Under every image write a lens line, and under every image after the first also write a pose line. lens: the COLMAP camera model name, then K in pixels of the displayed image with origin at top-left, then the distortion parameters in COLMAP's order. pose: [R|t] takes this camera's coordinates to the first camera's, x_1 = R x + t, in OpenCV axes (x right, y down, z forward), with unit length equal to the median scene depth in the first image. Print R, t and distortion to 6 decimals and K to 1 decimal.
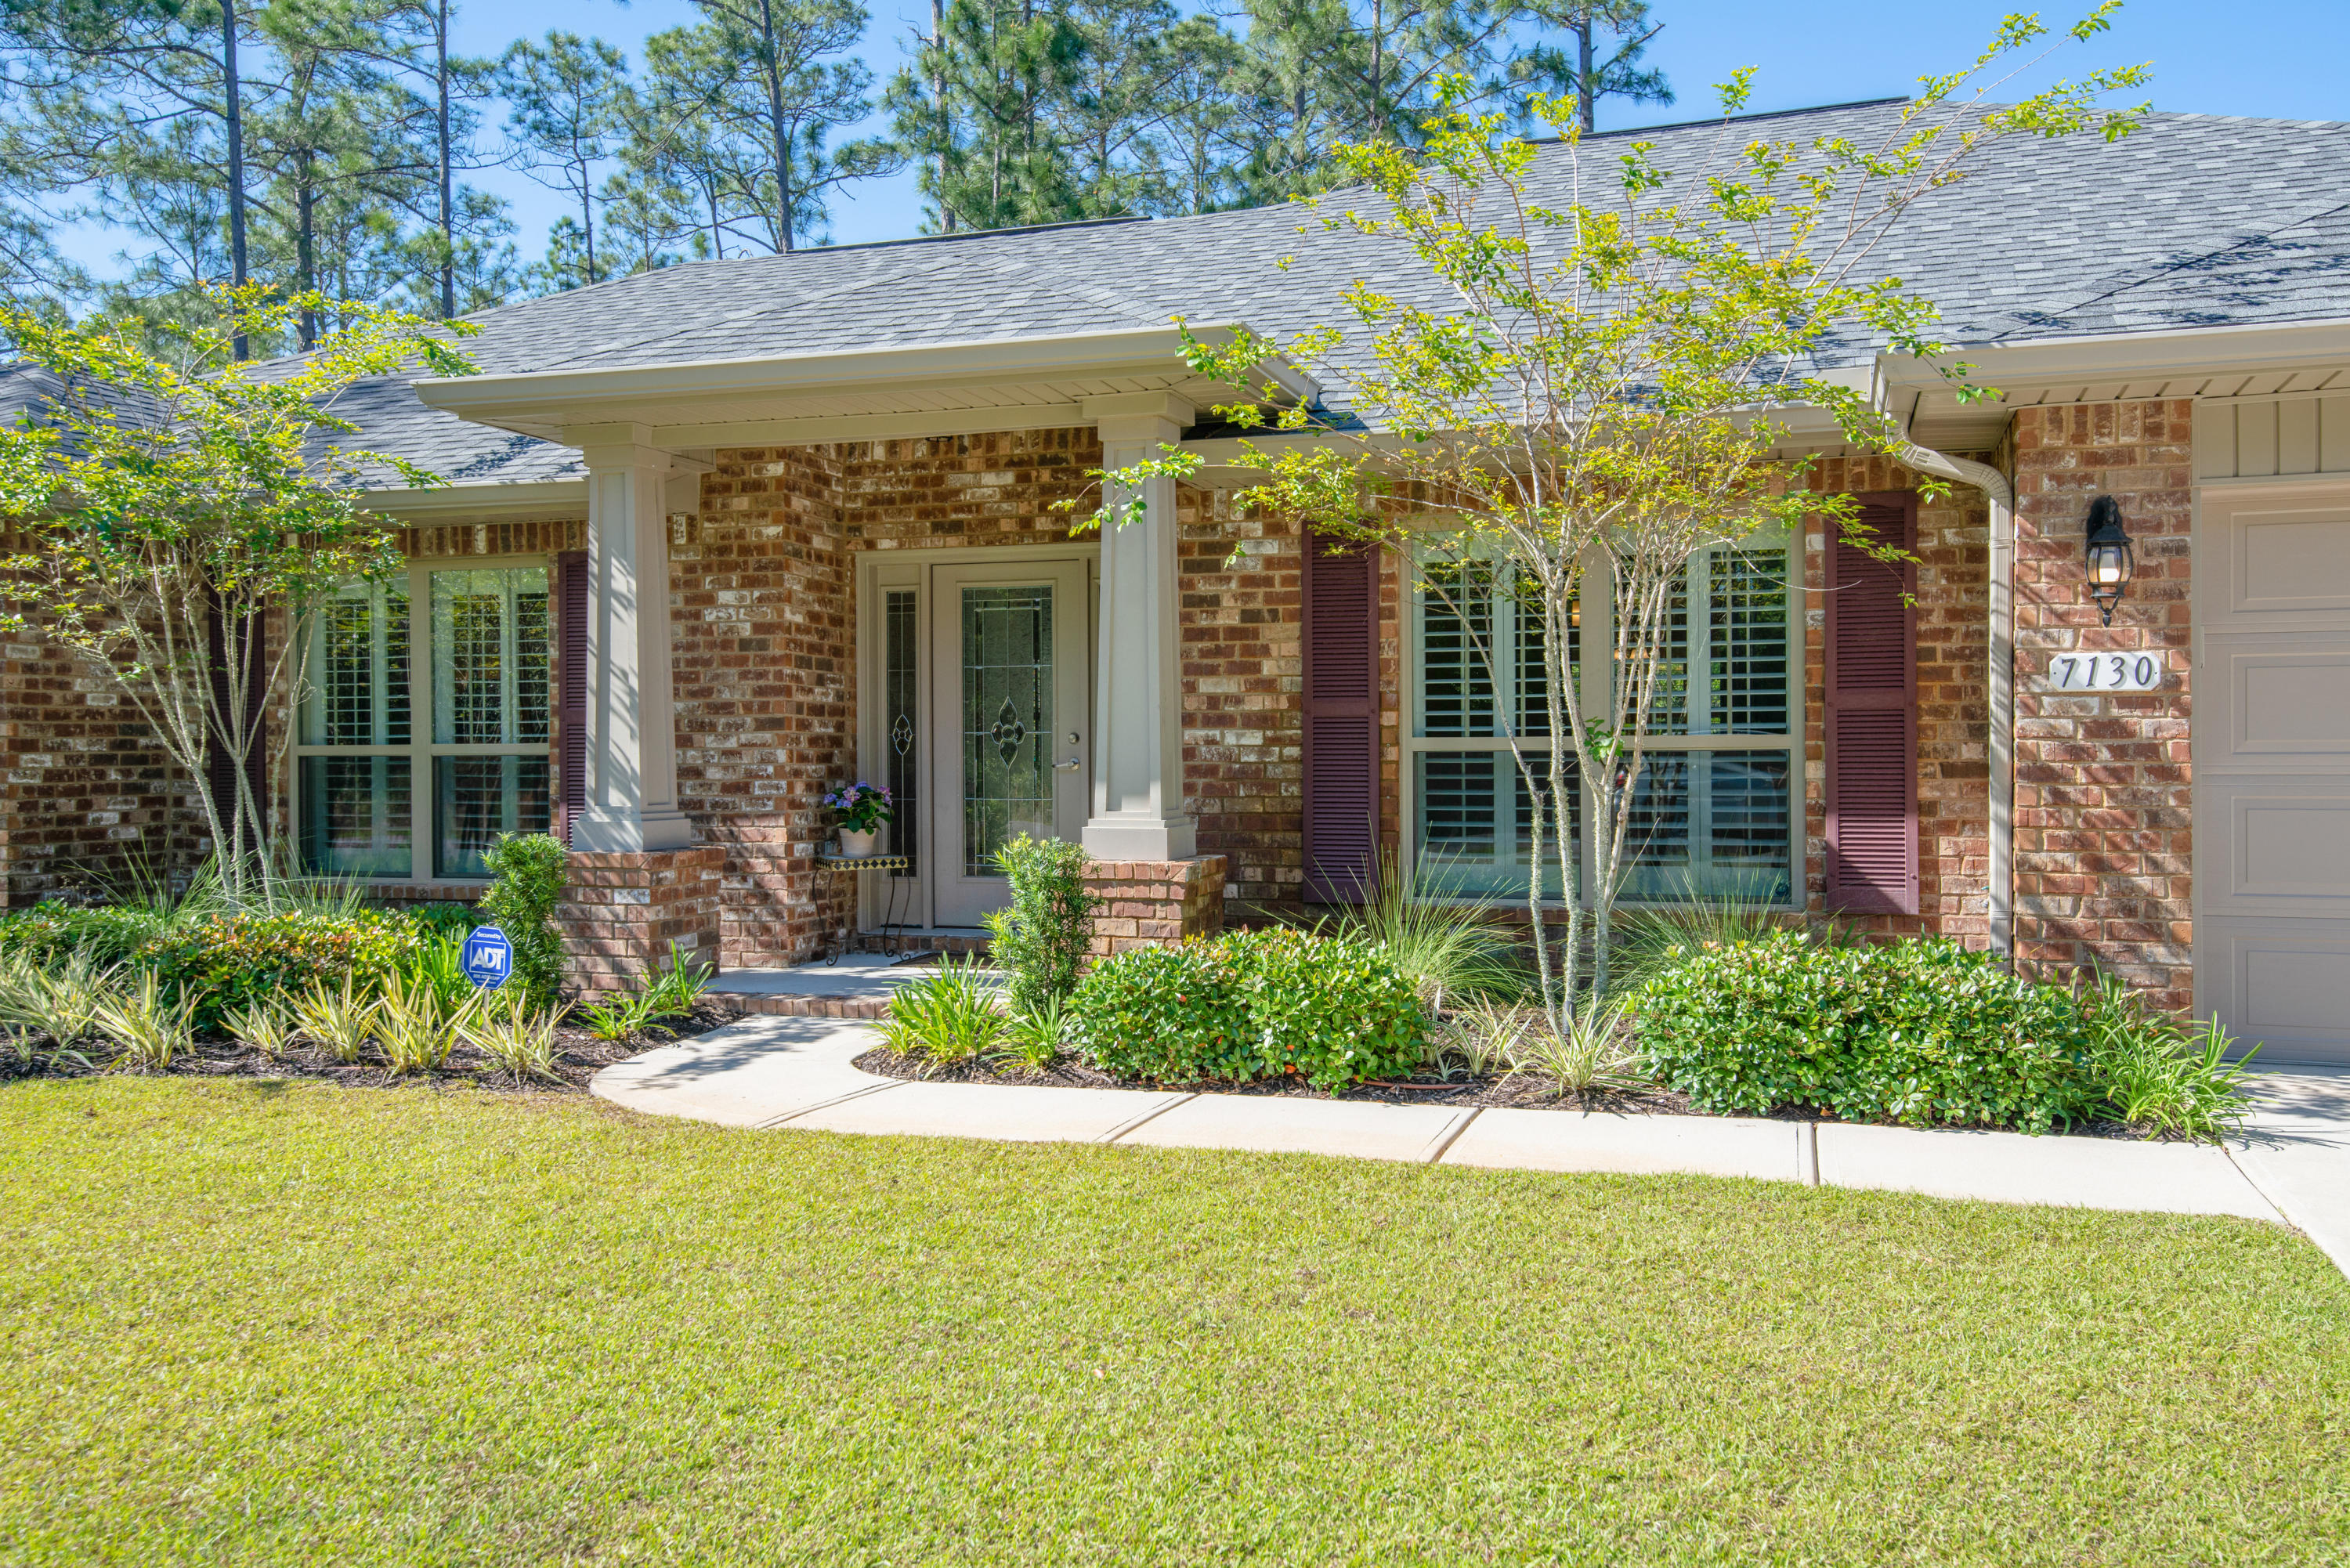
lens RADIAL K [[1879.8, 0, 1182.7], [0, 1879.8, 758.9], [0, 0, 1]] dist [0.045177, 0.009264]
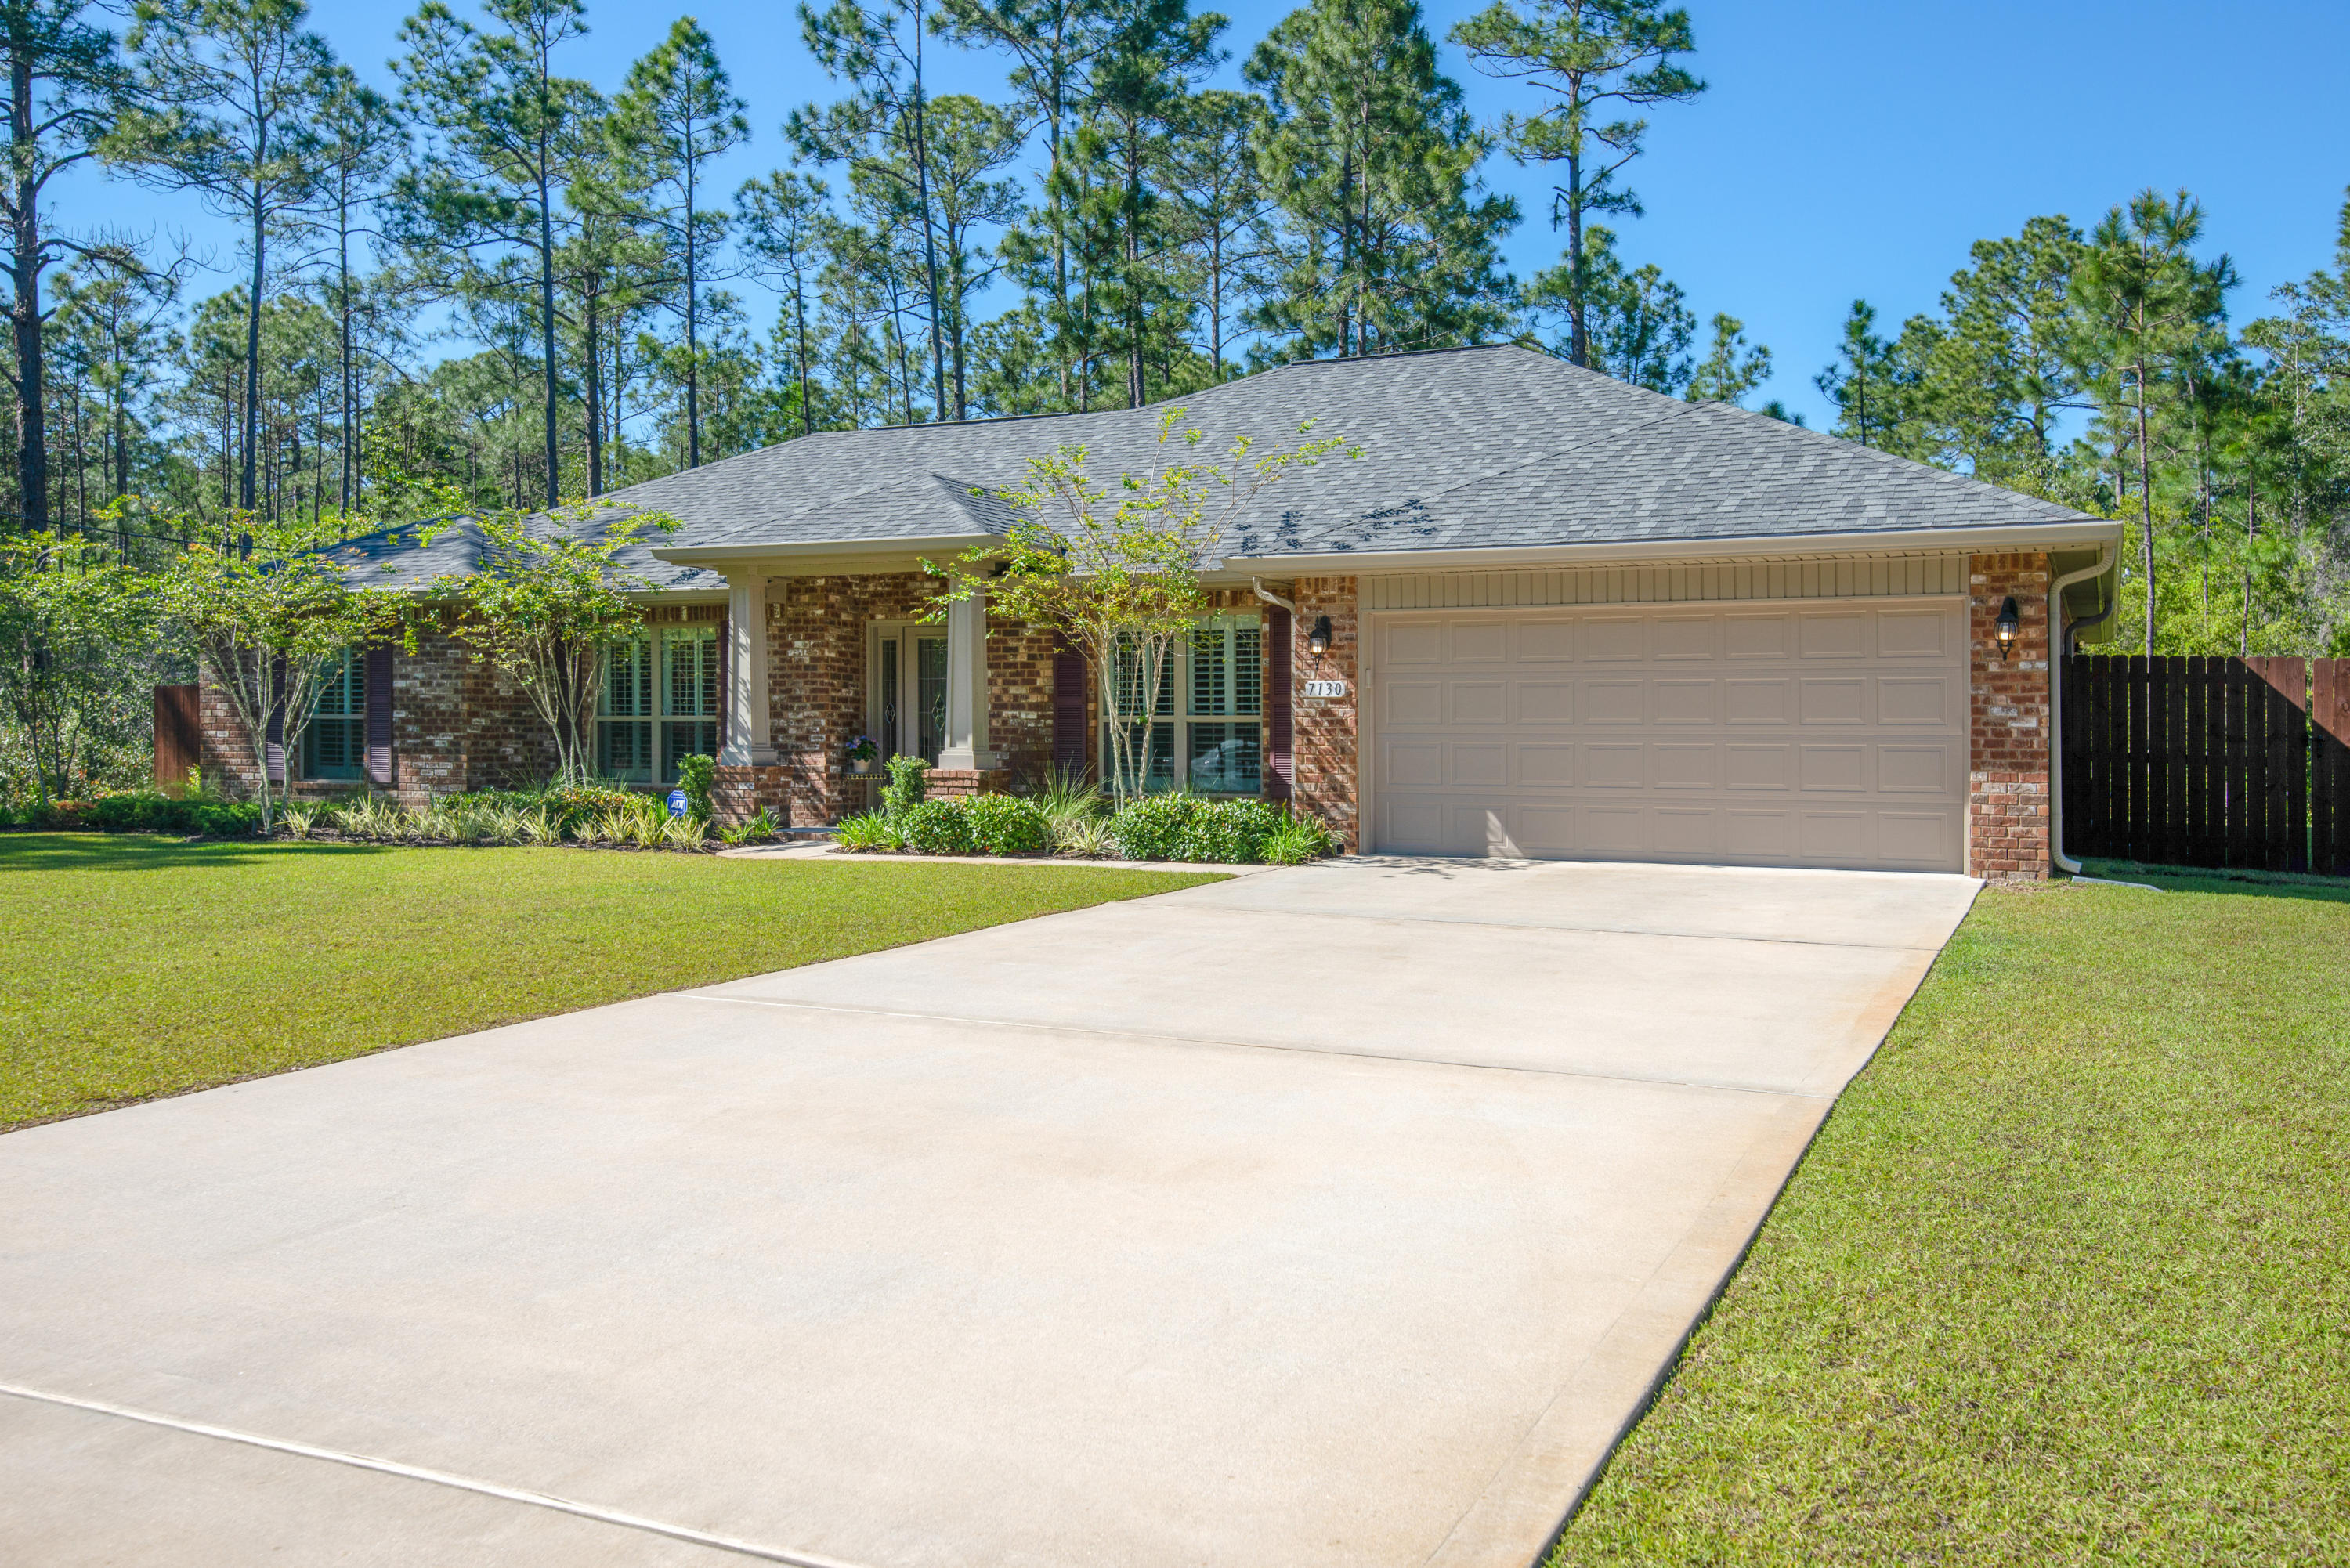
lens RADIAL K [[1879.8, 0, 1185.4], [0, 1879.8, 793.4], [0, 0, 1]] dist [0.045177, 0.009264]
pose [[0.992383, 0.014854, -0.122295, 0.453787], [-0.012120, 0.999661, 0.023064, 0.024900], [0.122596, -0.021406, 0.992226, -1.038215]]
